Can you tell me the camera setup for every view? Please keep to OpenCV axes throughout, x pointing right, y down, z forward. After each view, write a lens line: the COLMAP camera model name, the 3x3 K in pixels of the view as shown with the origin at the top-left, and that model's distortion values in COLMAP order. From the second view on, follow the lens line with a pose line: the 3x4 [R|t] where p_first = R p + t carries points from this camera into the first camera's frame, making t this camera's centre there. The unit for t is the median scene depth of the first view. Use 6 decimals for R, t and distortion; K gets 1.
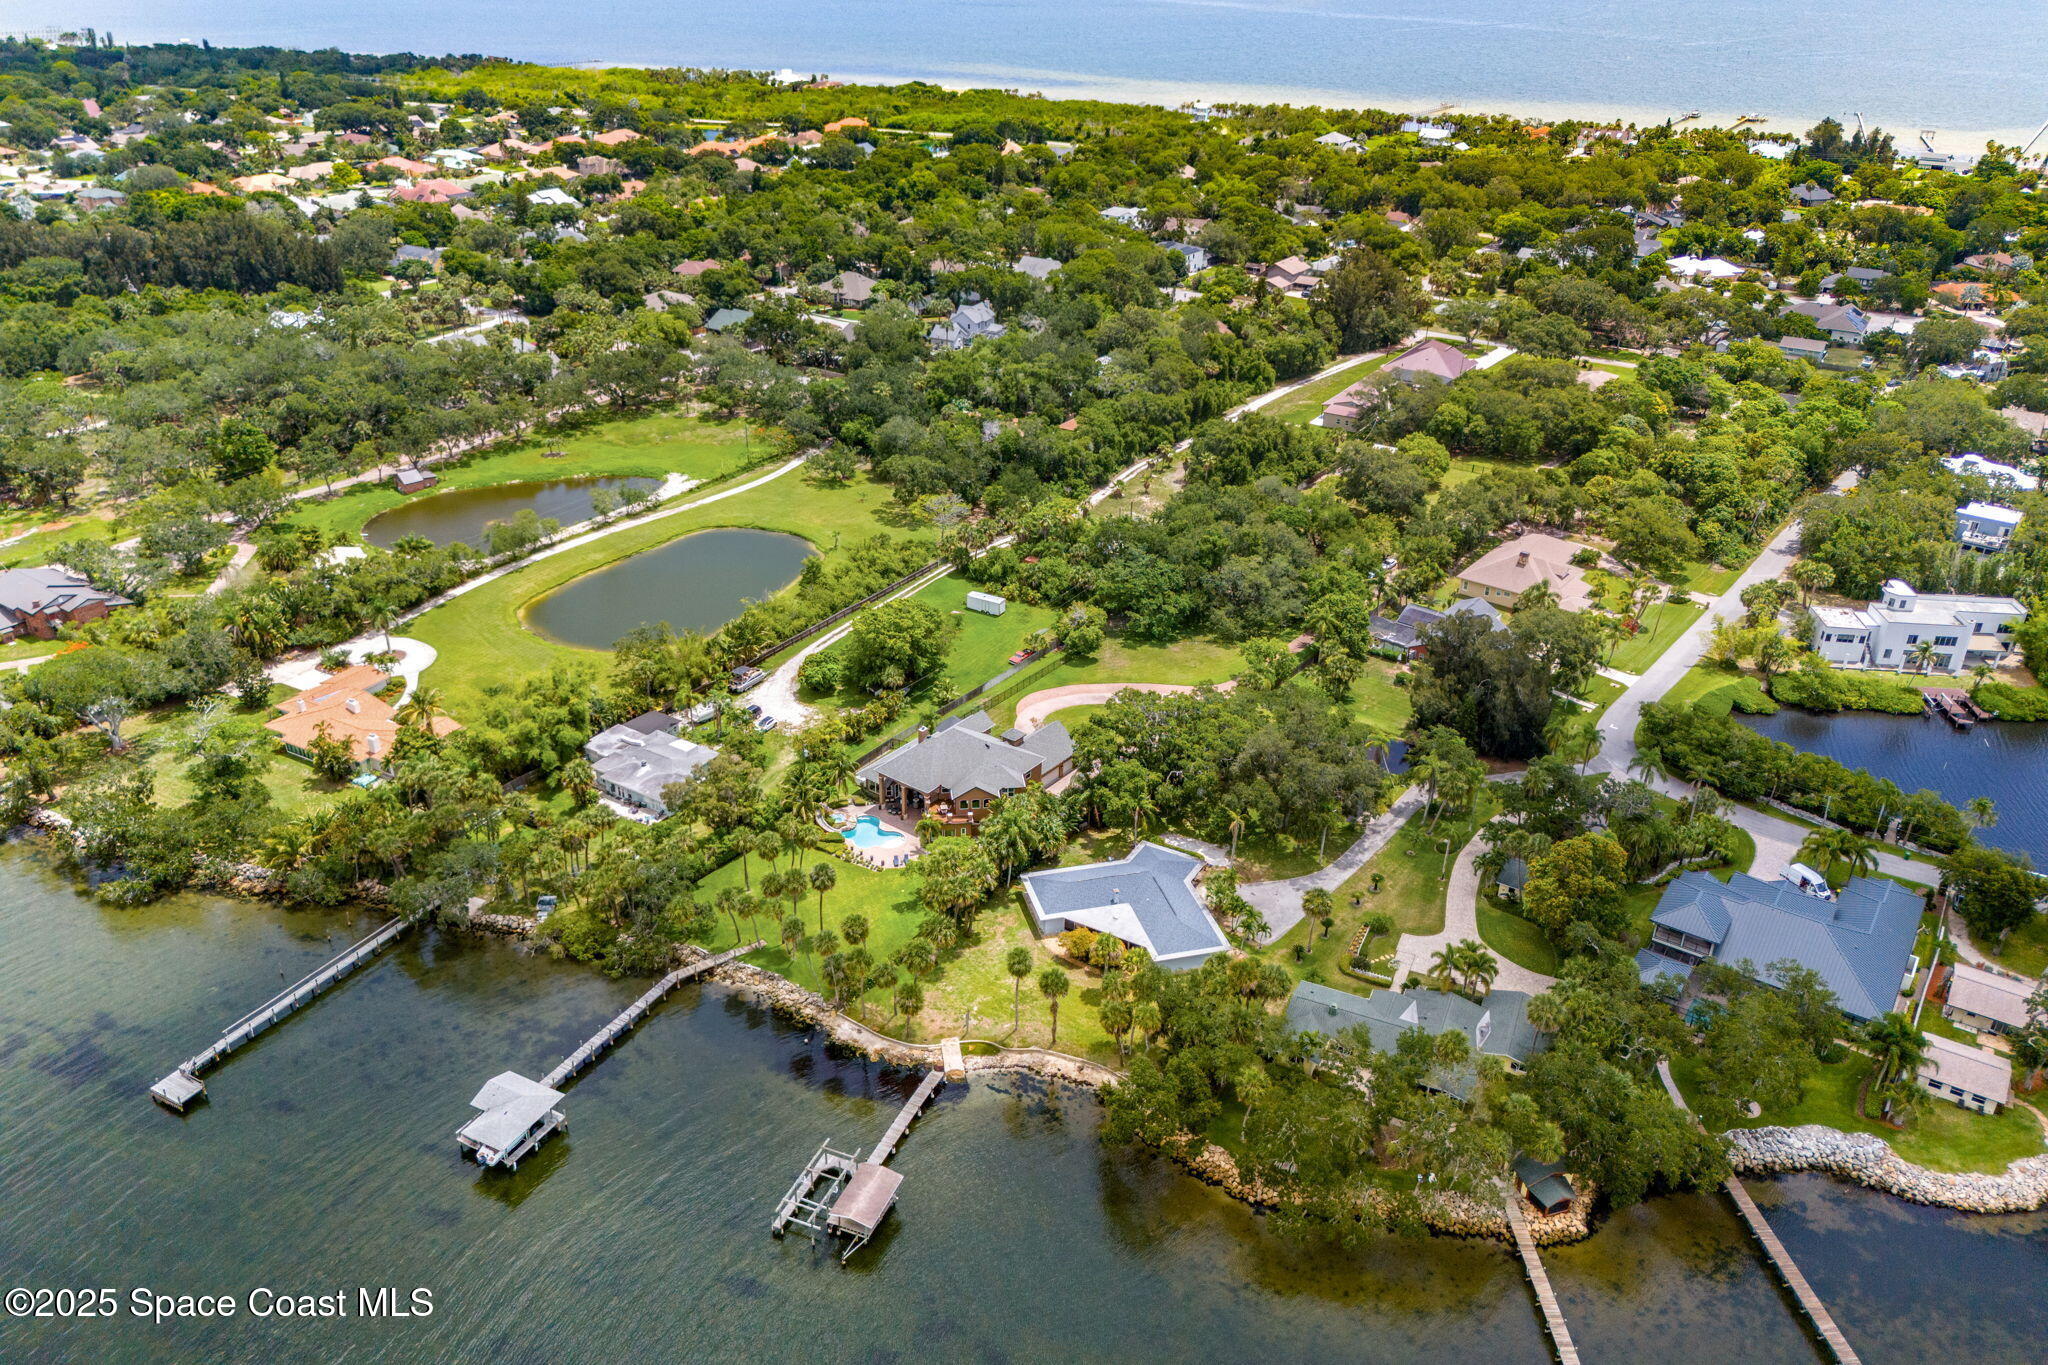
lens RADIAL K [[1547.3, 0, 1024.0], [0, 1547.3, 682.5], [0, 0, 1]] dist [0.063423, -0.063635]
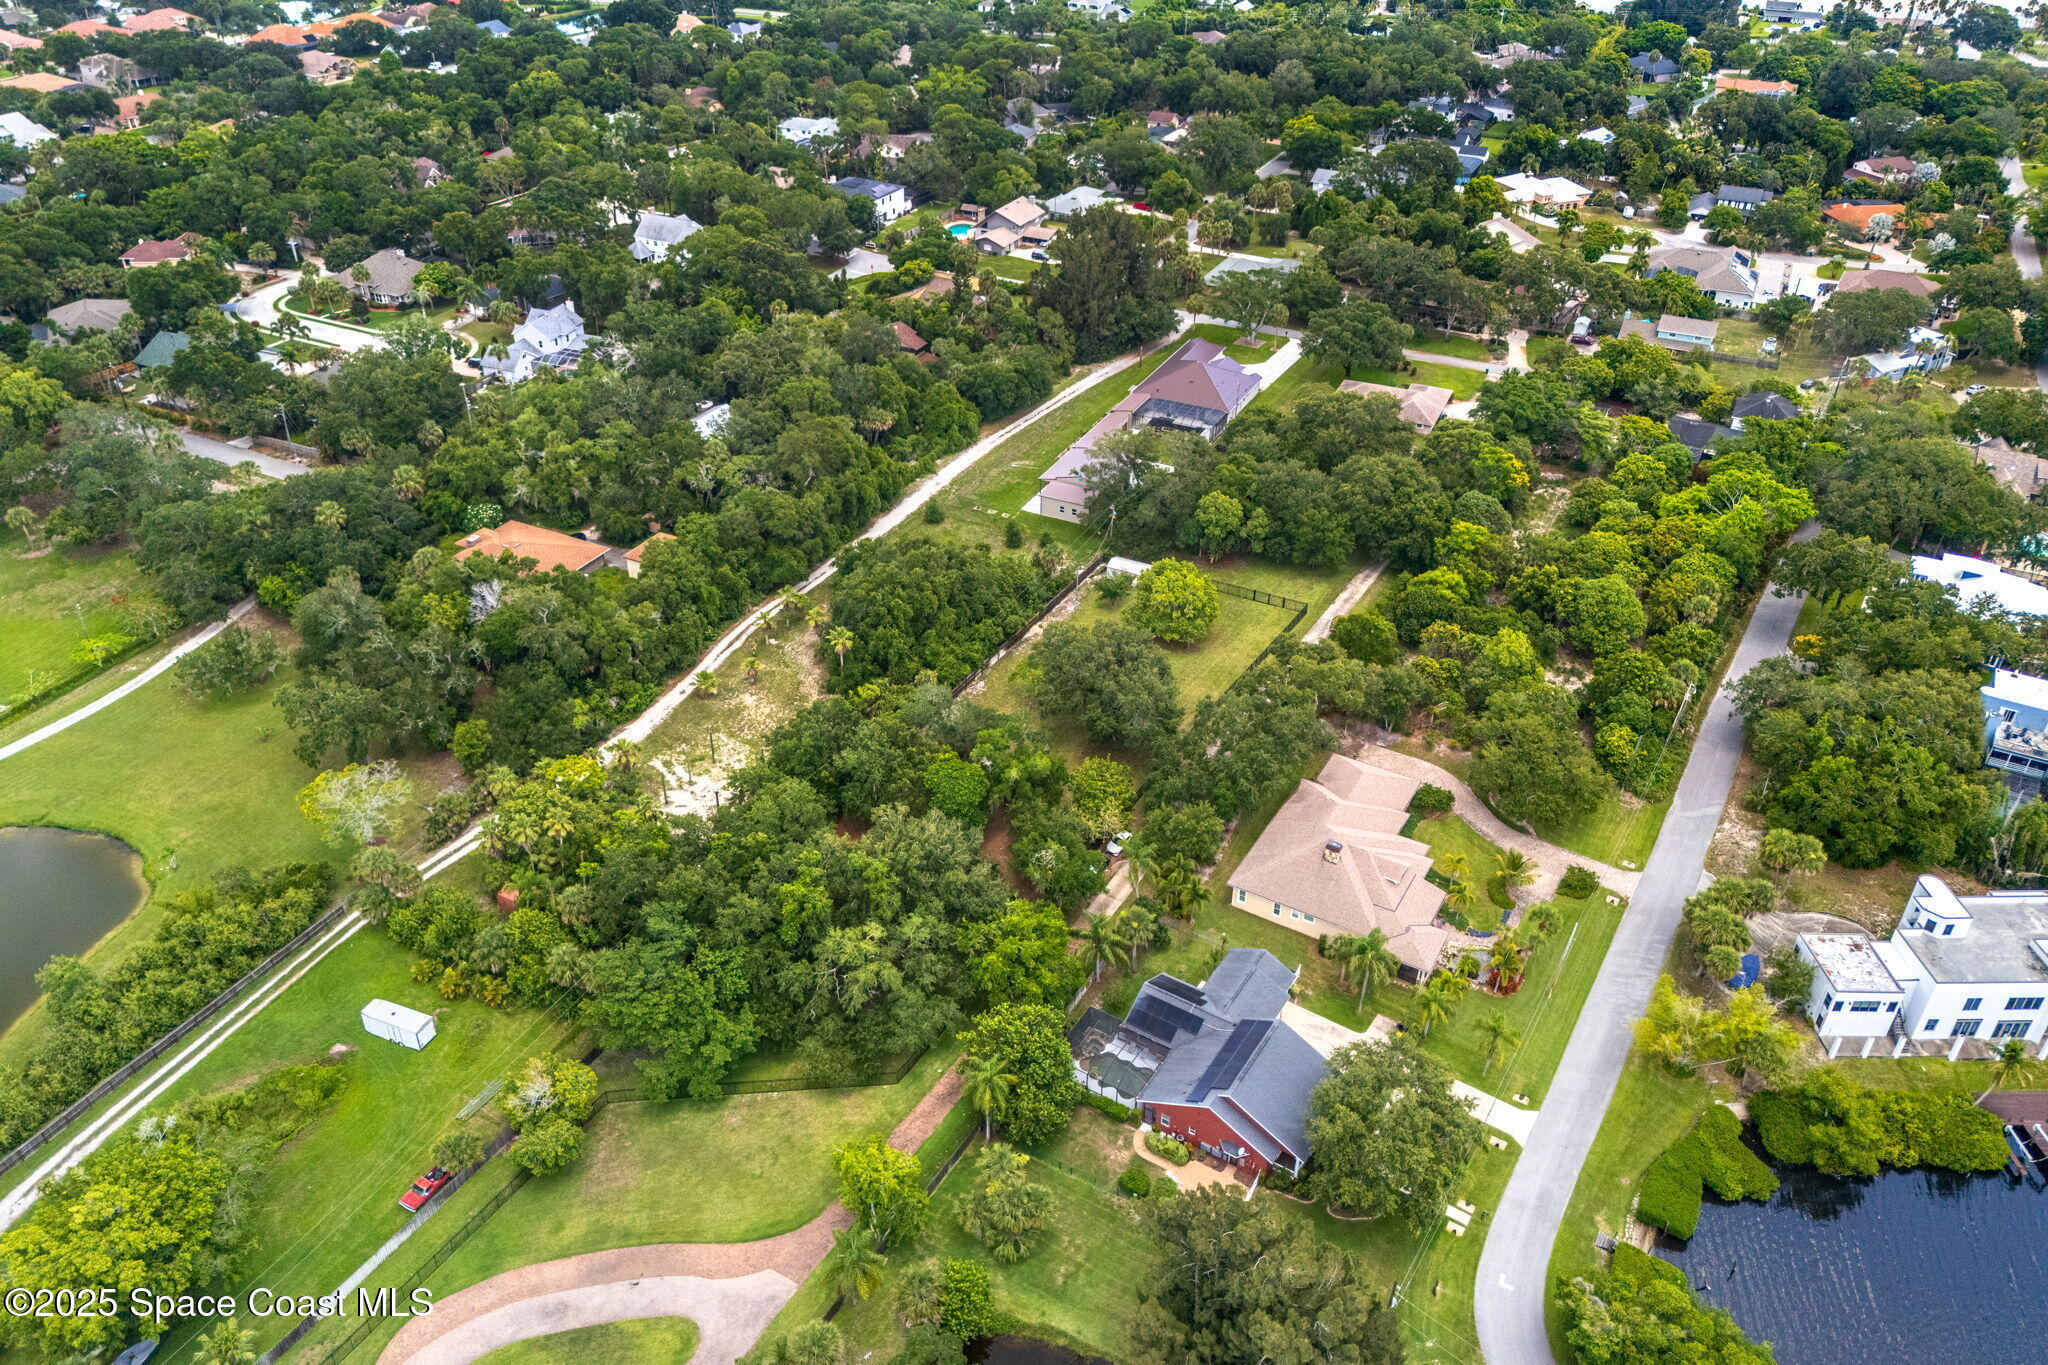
lens RADIAL K [[1547.3, 0, 1024.0], [0, 1547.3, 682.5], [0, 0, 1]] dist [0.063423, -0.063635]
pose [[0.992223, -0.069107, 0.103524, 0.086352], [0.058481, 0.993025, 0.102375, -0.126816], [-0.109877, -0.095525, 0.989344, 0.254841]]
